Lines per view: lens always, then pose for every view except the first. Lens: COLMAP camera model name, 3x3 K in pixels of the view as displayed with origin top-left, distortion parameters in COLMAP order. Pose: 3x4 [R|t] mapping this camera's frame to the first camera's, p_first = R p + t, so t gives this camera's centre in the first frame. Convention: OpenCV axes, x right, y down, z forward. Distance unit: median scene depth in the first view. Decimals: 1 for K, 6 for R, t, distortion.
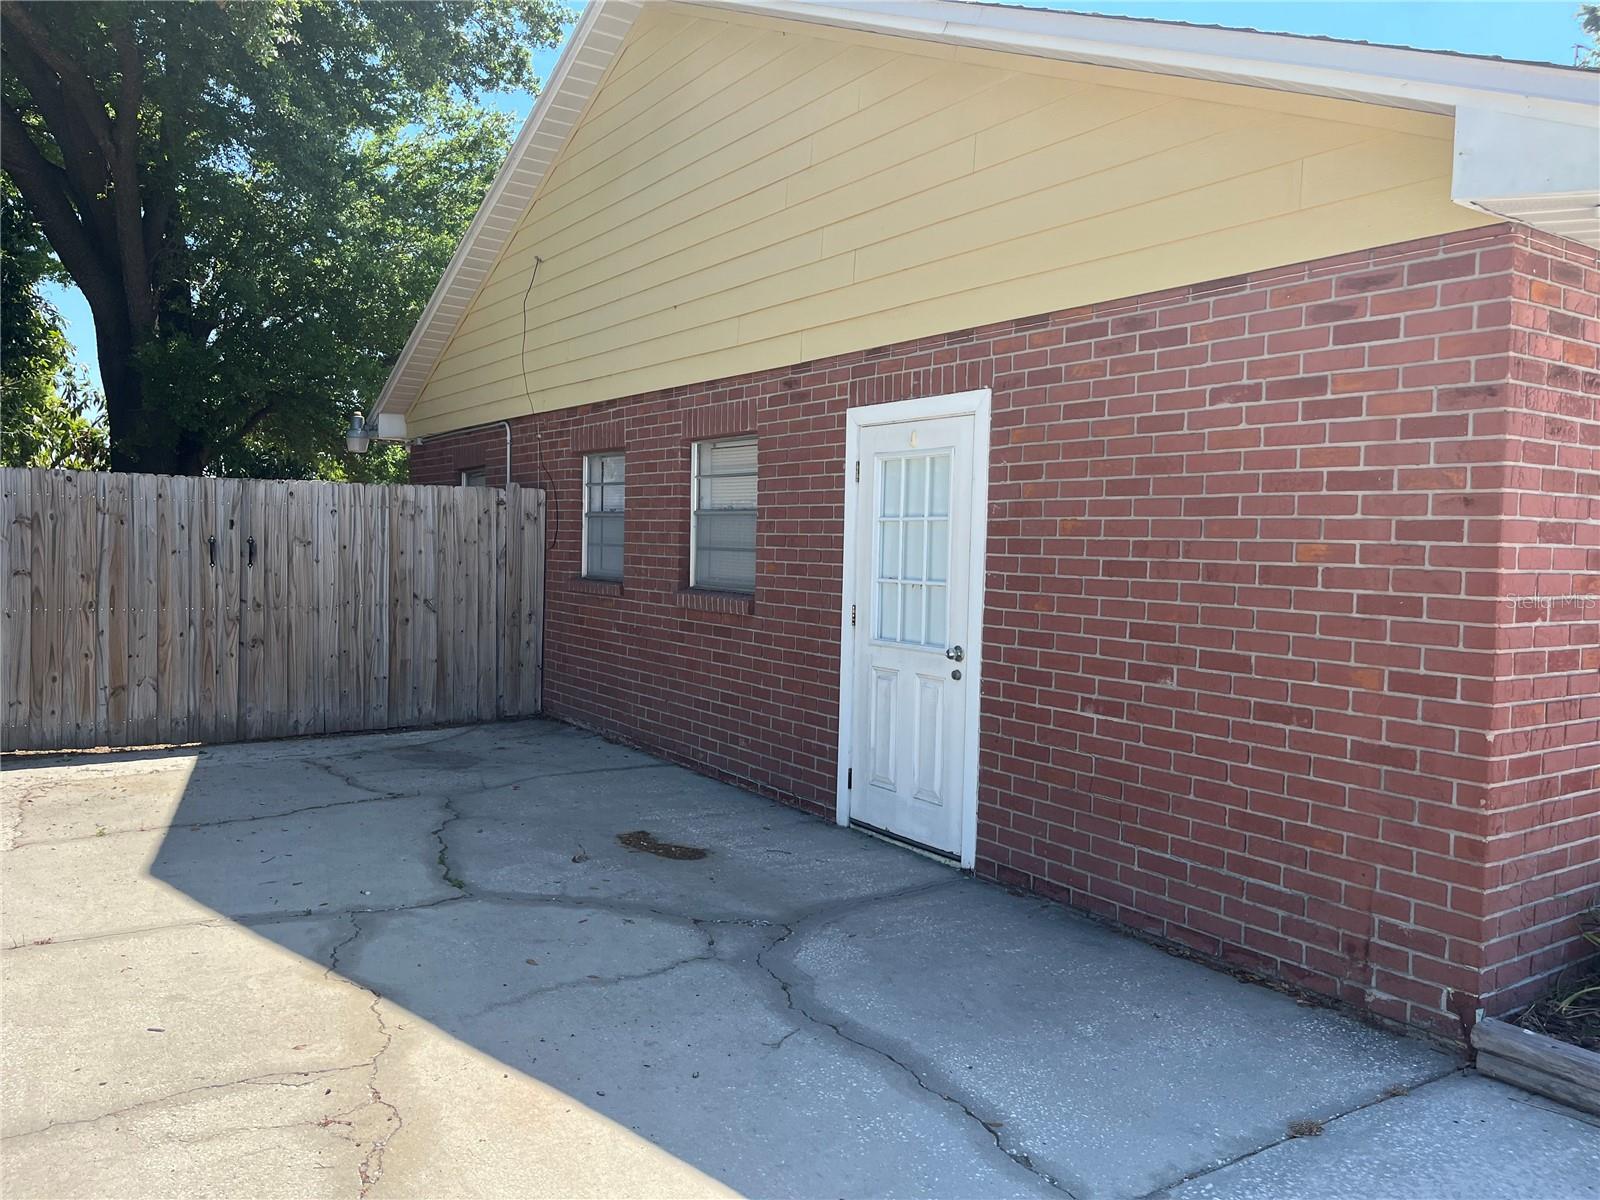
lens RADIAL K [[1223.8, 0, 800.9], [0, 1223.8, 596.7], [0, 0, 1]] dist [0.016972, 0.004372]
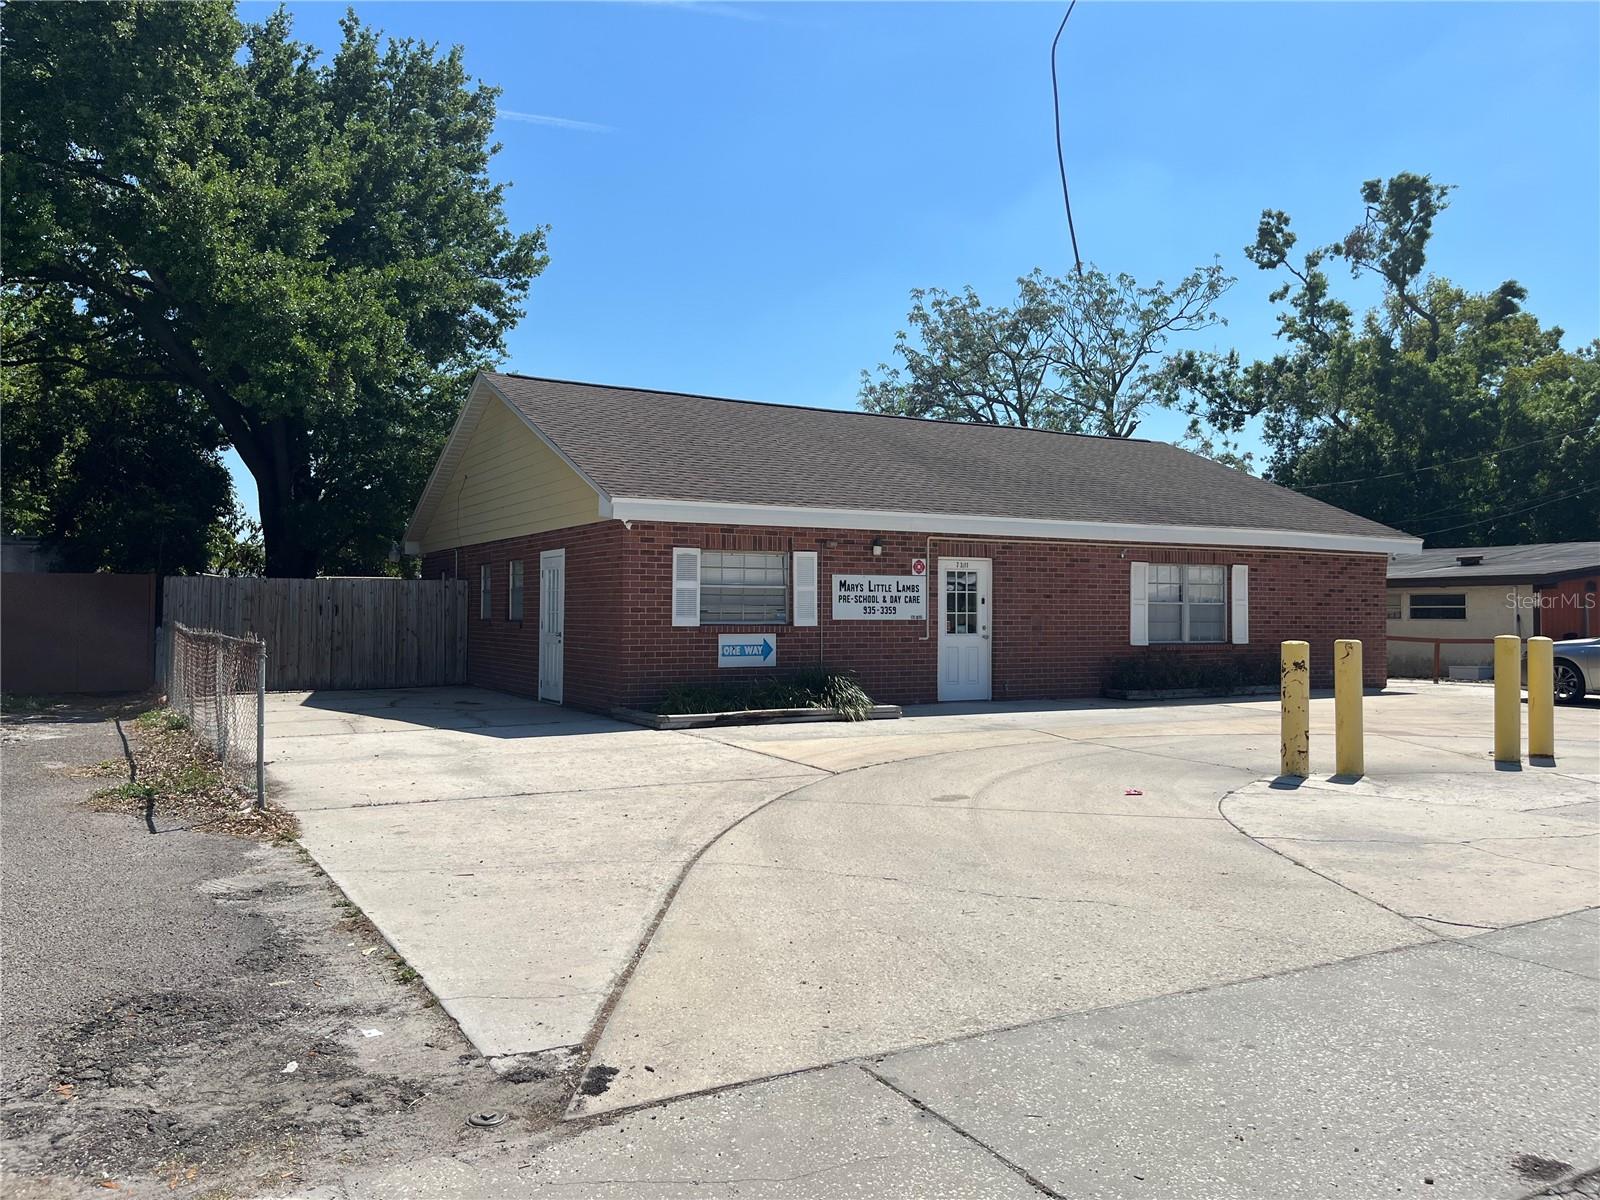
lens RADIAL K [[1223.8, 0, 799.6], [0, 1223.8, 599.7], [0, 0, 1]] dist [0.016972, 0.004372]
pose [[0.996981, -0.018974, -0.075291, 0.581282], [0.014328, 0.997987, -0.061776, 0.096146], [0.076312, 0.060510, 0.995246, -1.204795]]
